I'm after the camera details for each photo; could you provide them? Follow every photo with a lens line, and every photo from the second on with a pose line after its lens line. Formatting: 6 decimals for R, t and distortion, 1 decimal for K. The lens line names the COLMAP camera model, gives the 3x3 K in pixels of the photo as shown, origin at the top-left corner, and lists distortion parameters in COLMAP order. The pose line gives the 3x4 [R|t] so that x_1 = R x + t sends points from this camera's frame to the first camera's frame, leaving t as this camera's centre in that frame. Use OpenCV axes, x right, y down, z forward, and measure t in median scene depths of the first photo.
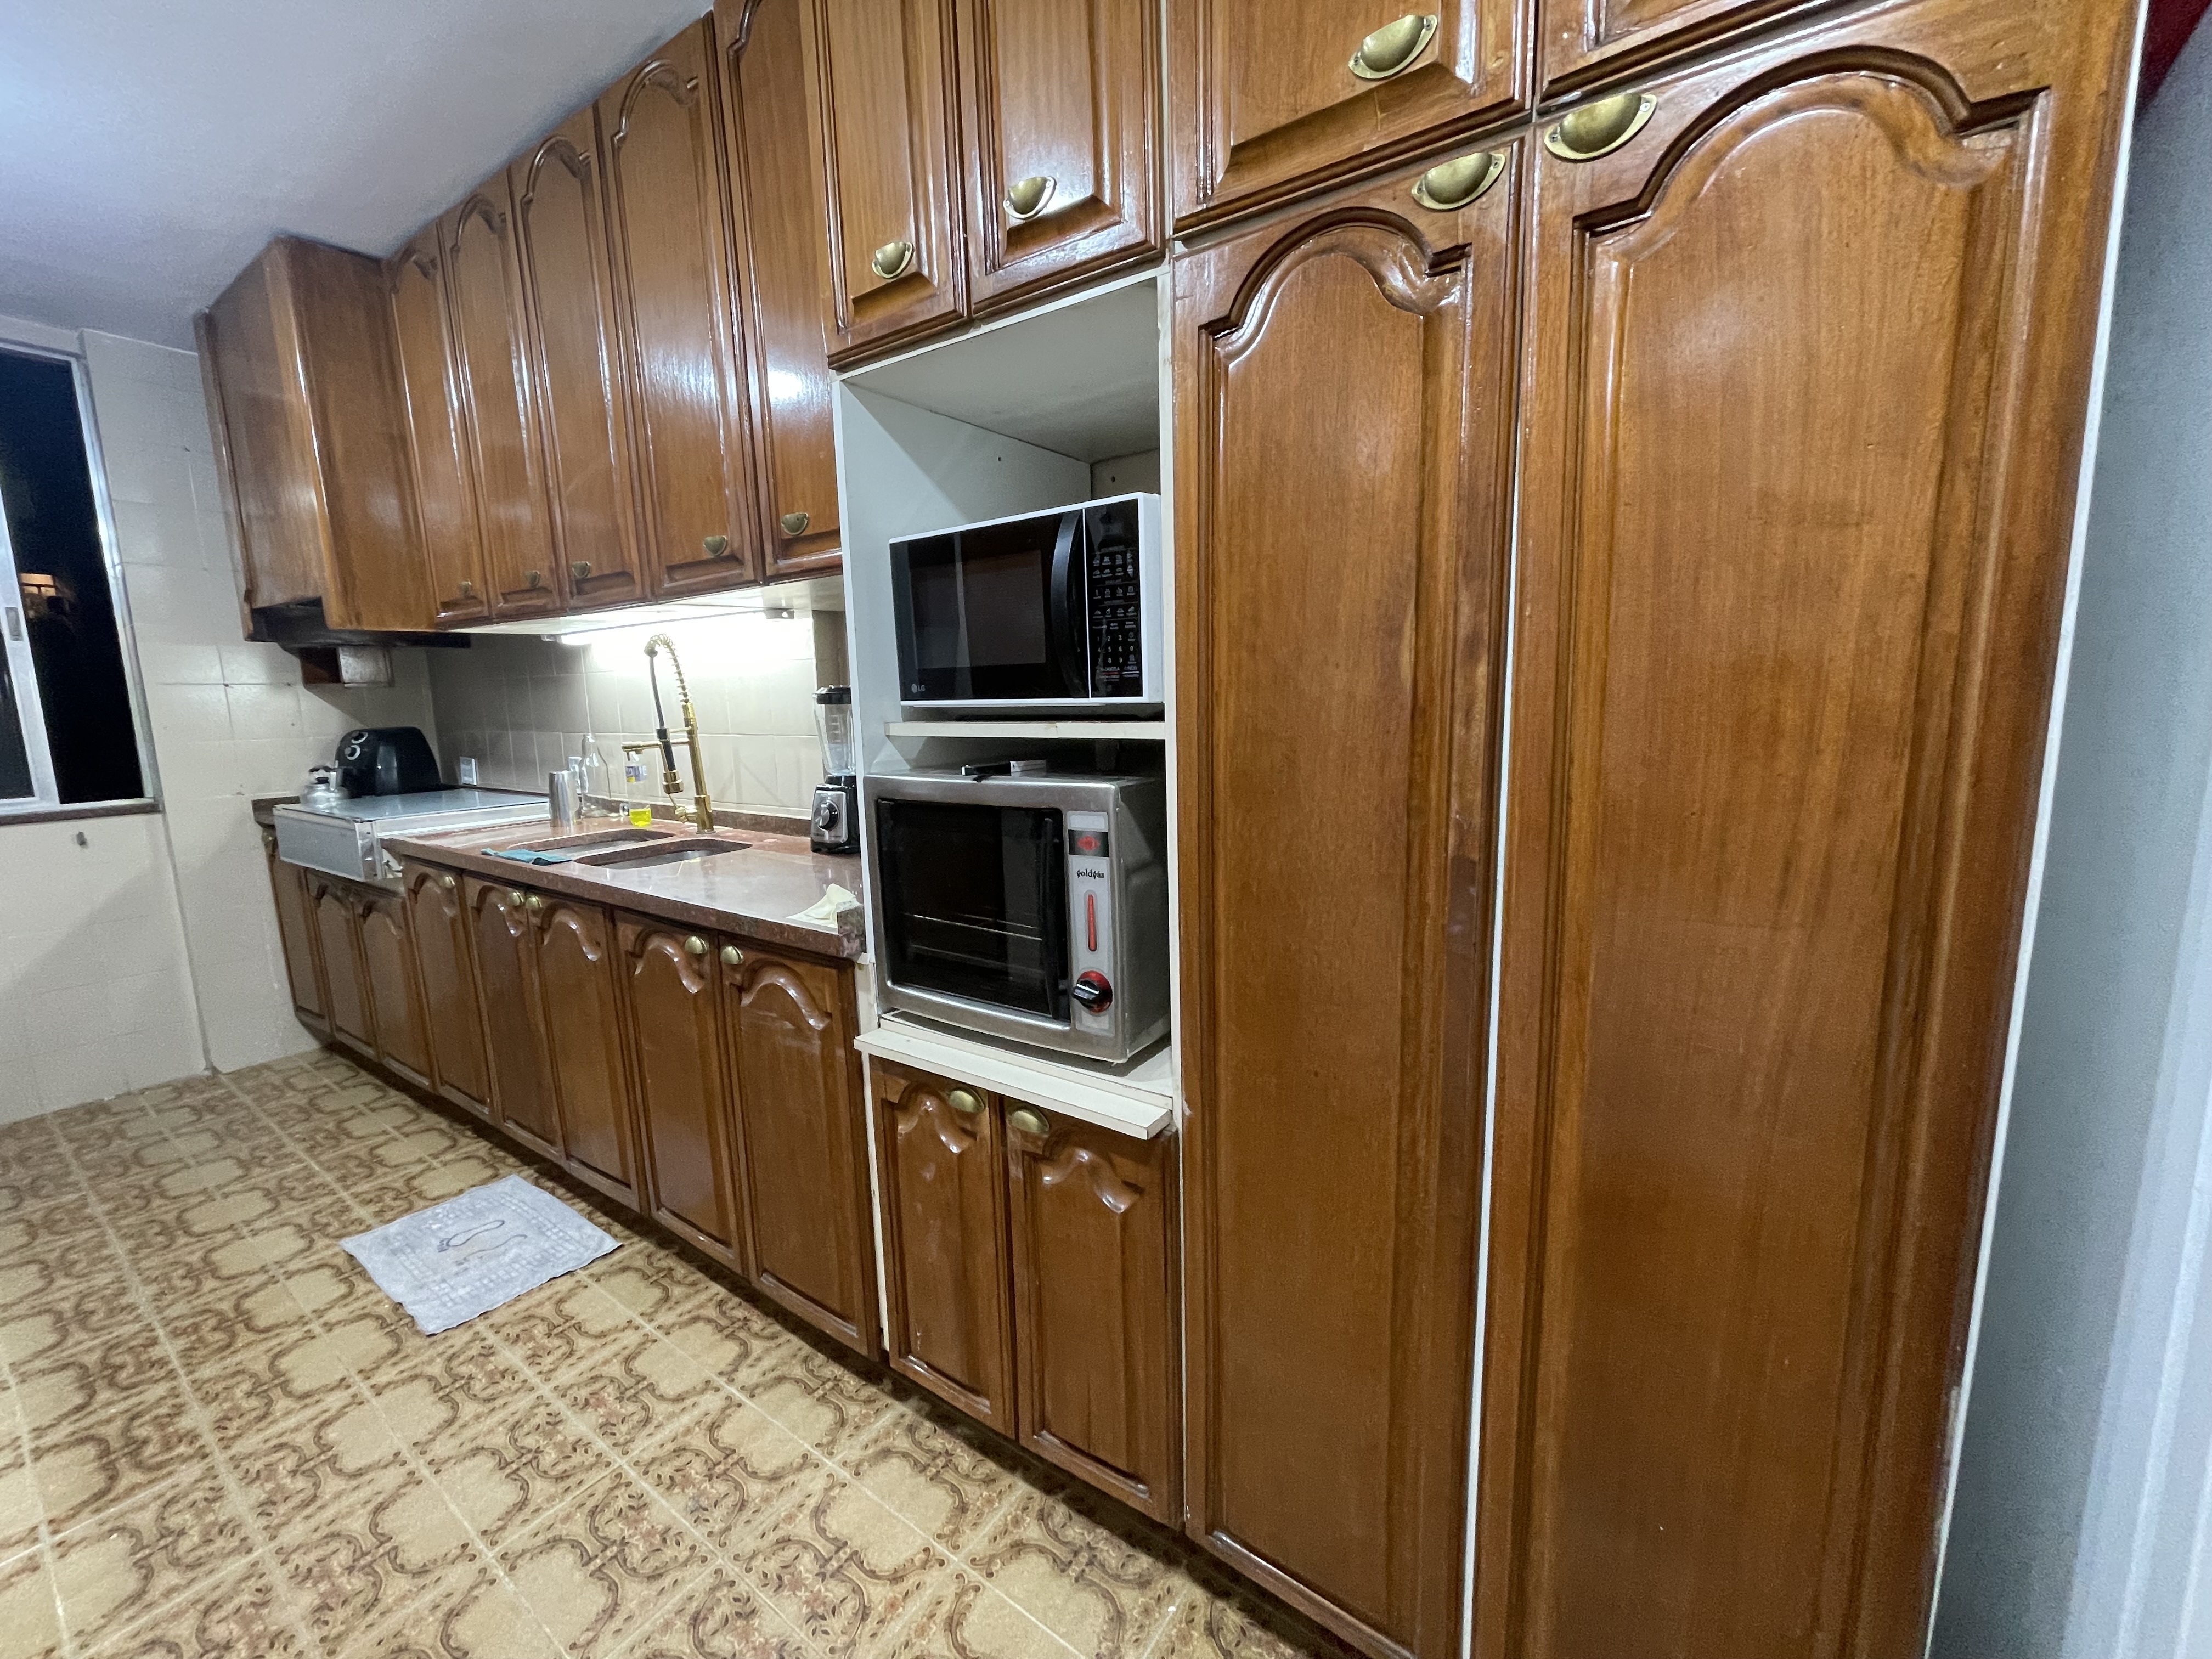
lens RADIAL K [[897.2, 0, 1105.8], [0, 897.2, 818.5], [0, 0, 1]] dist [-0.006452, 0.002269]
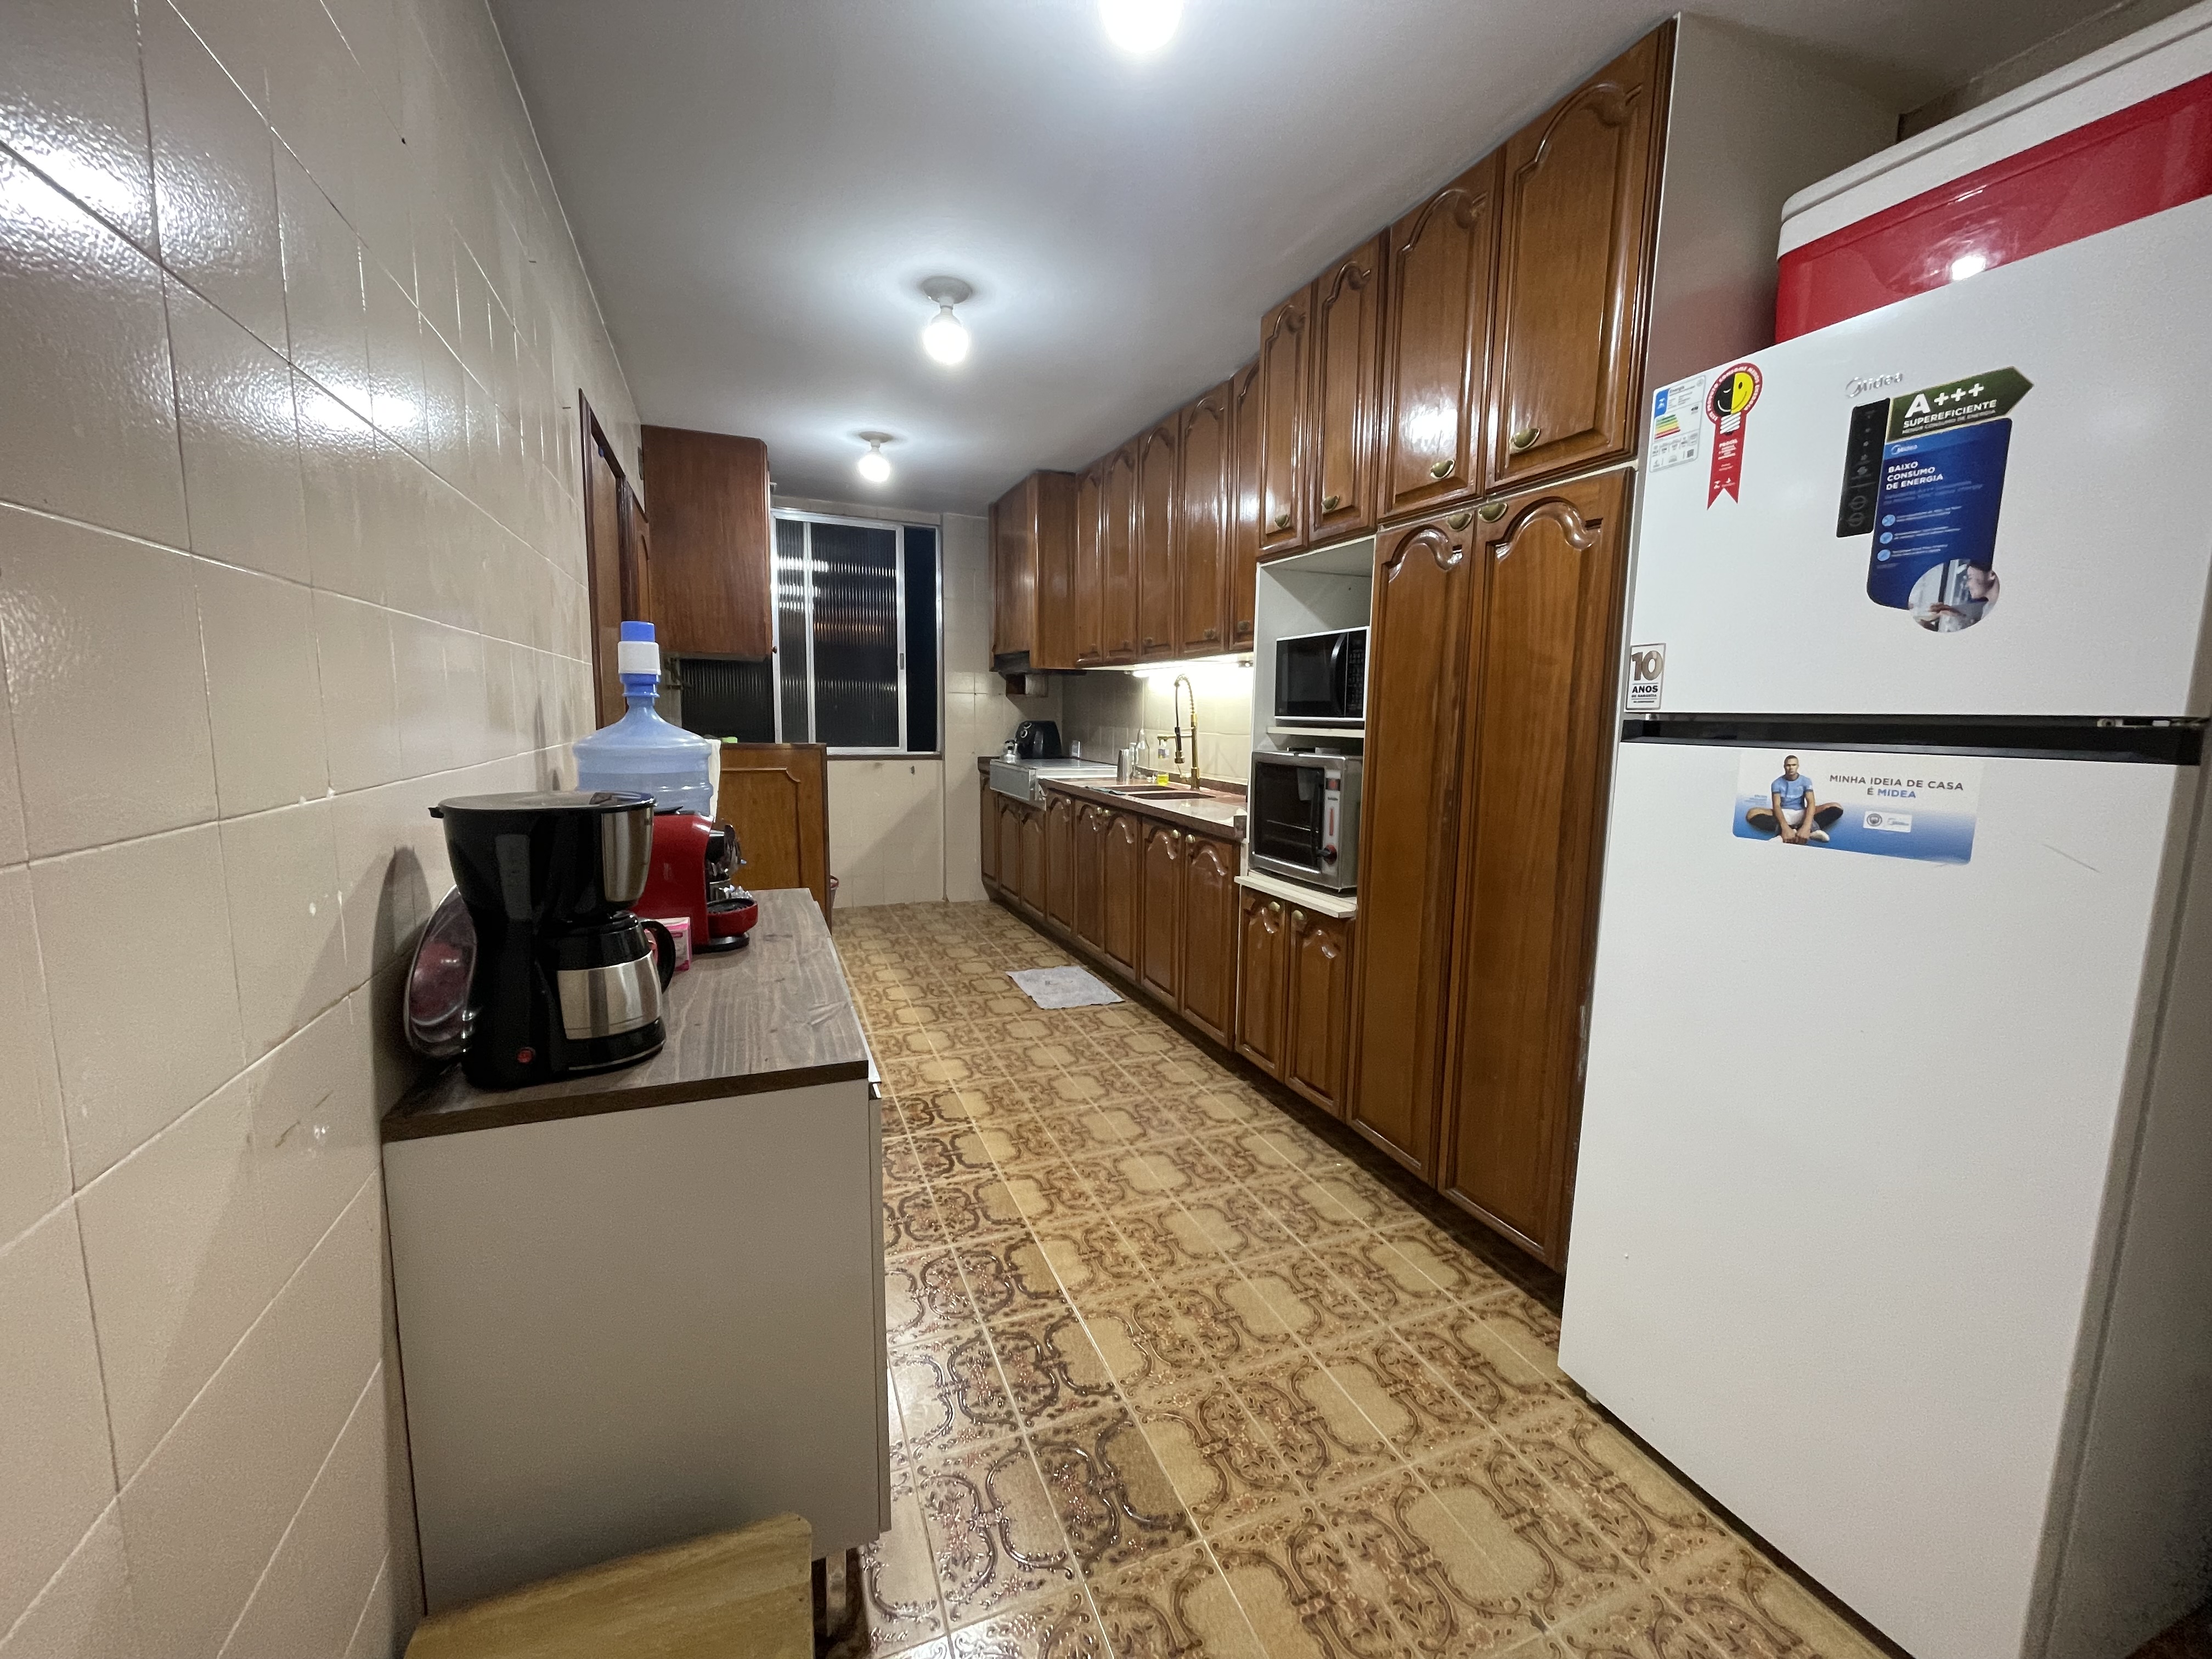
lens RADIAL K [[897.2, 0, 1104.5], [0, 897.2, 823.2], [0, 0, 1]] dist [-0.006452, 0.002269]
pose [[0.843159, 0.105671, -0.527179, 0.418076], [-0.113575, 0.993376, 0.017468, 0.091535], [0.525532, 0.045146, 0.849575, -0.710939]]
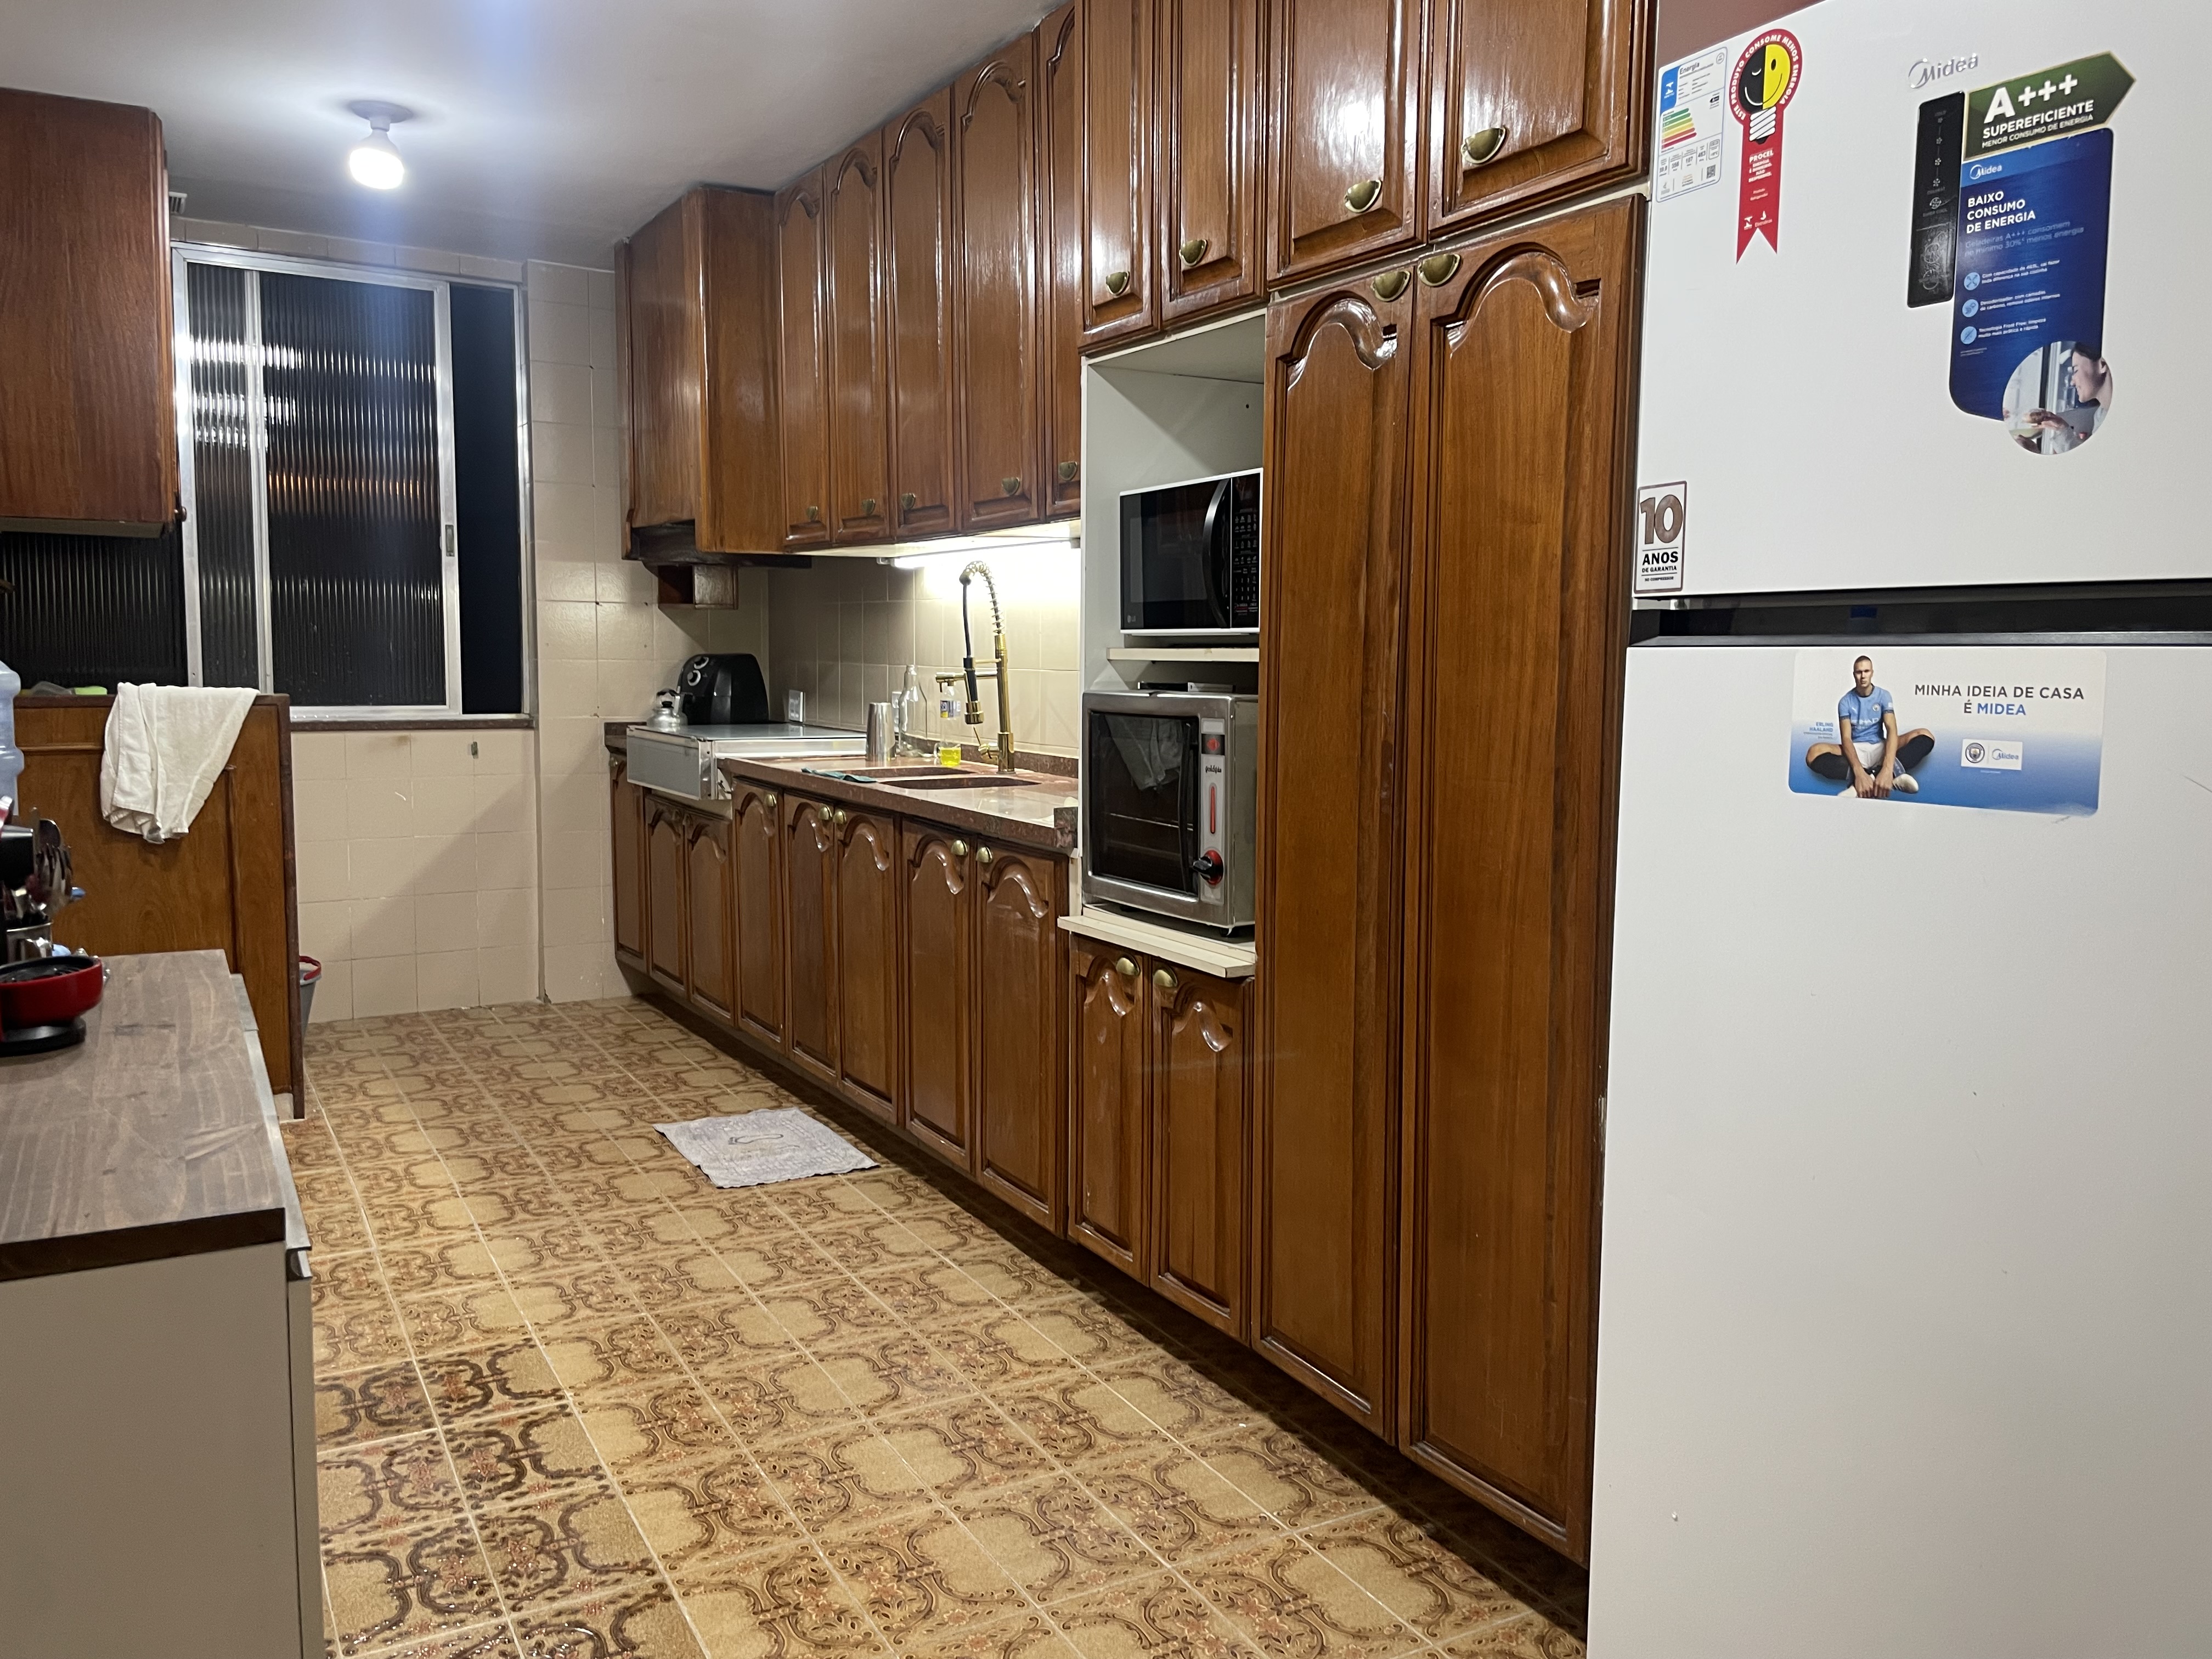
lens RADIAL K [[1691.2, 0, 1104.0], [0, 1691.2, 798.0], [0, 0, 1]] dist [0.082065, -0.114112]
pose [[0.905200, 0.069918, -0.419194, 0.518233], [-0.091821, 0.995252, -0.032275, 0.119644], [0.414947, 0.067706, 0.907323, -0.739131]]
